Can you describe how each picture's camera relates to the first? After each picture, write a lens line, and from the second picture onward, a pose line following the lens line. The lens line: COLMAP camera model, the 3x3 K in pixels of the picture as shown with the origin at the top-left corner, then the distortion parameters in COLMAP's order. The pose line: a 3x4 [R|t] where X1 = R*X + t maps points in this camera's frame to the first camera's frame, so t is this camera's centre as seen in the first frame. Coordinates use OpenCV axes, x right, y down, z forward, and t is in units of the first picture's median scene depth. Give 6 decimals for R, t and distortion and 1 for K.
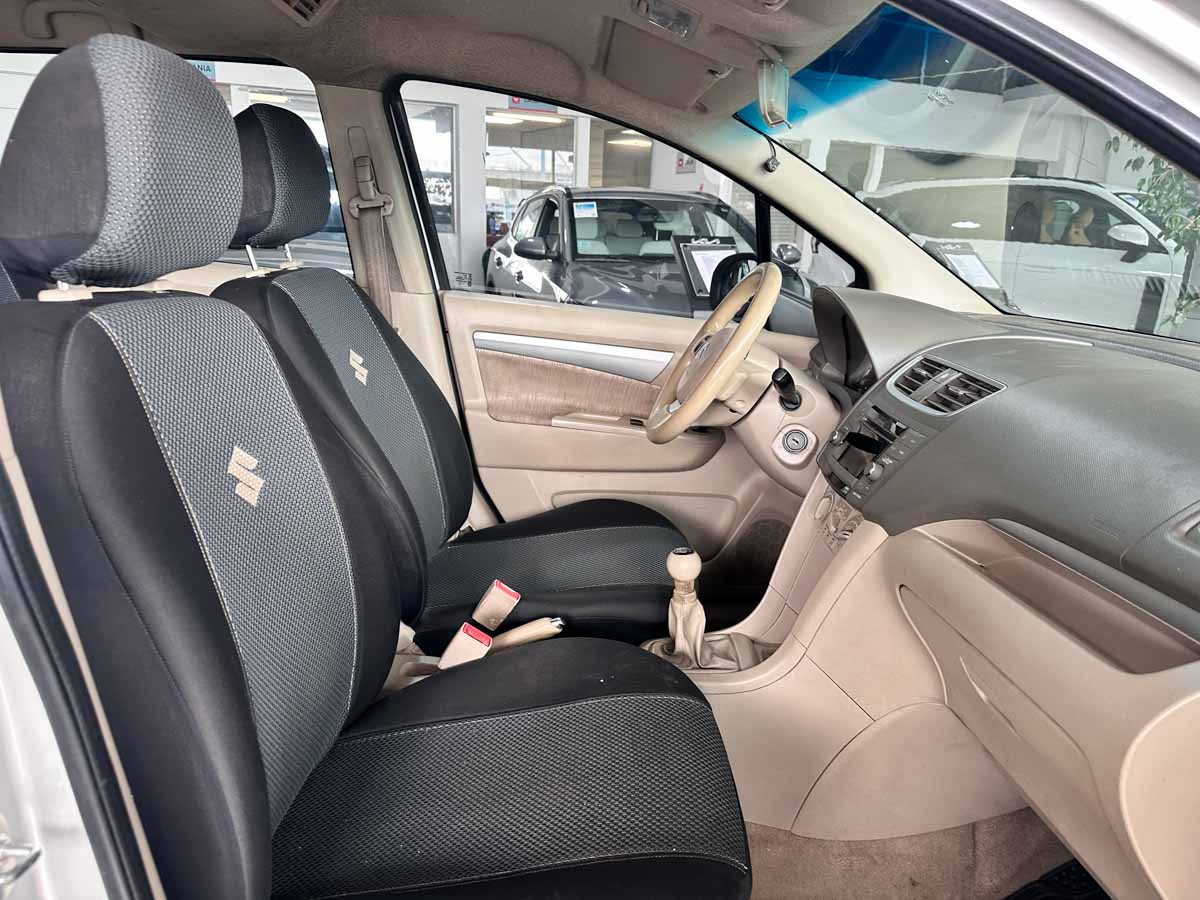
lens RADIAL K [[852.0, 0, 611.9], [0, 852.0, 450.6], [0, 0, 1]] dist [0.084481, -0.117449]
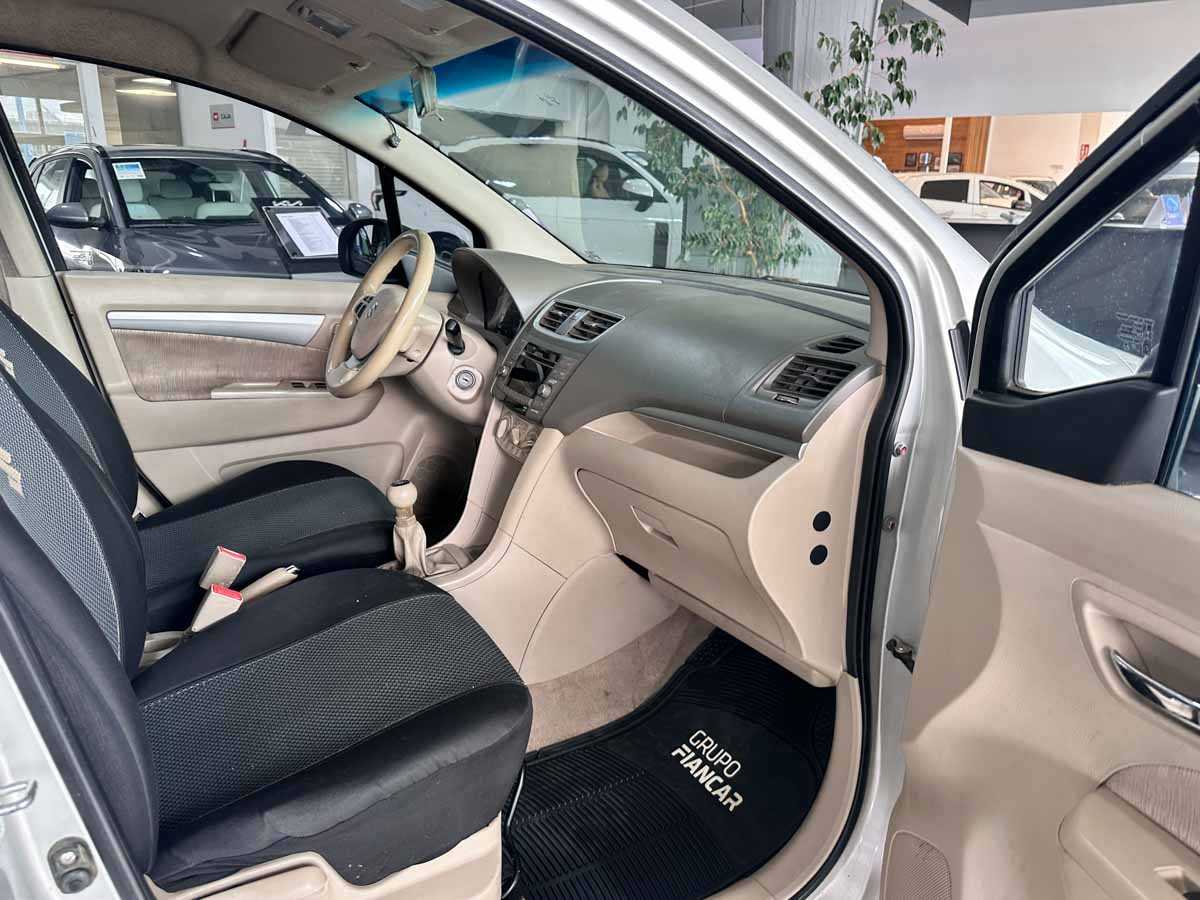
lens RADIAL K [[852.0, 0, 611.9], [0, 852.0, 450.6], [0, 0, 1]] dist [0.084481, -0.117449]
pose [[0.870774, -0.164415, 0.463380, -0.141664], [0.140183, 0.986336, 0.086539, 0.009417], [-0.471277, -0.010398, 0.881924, -0.122937]]
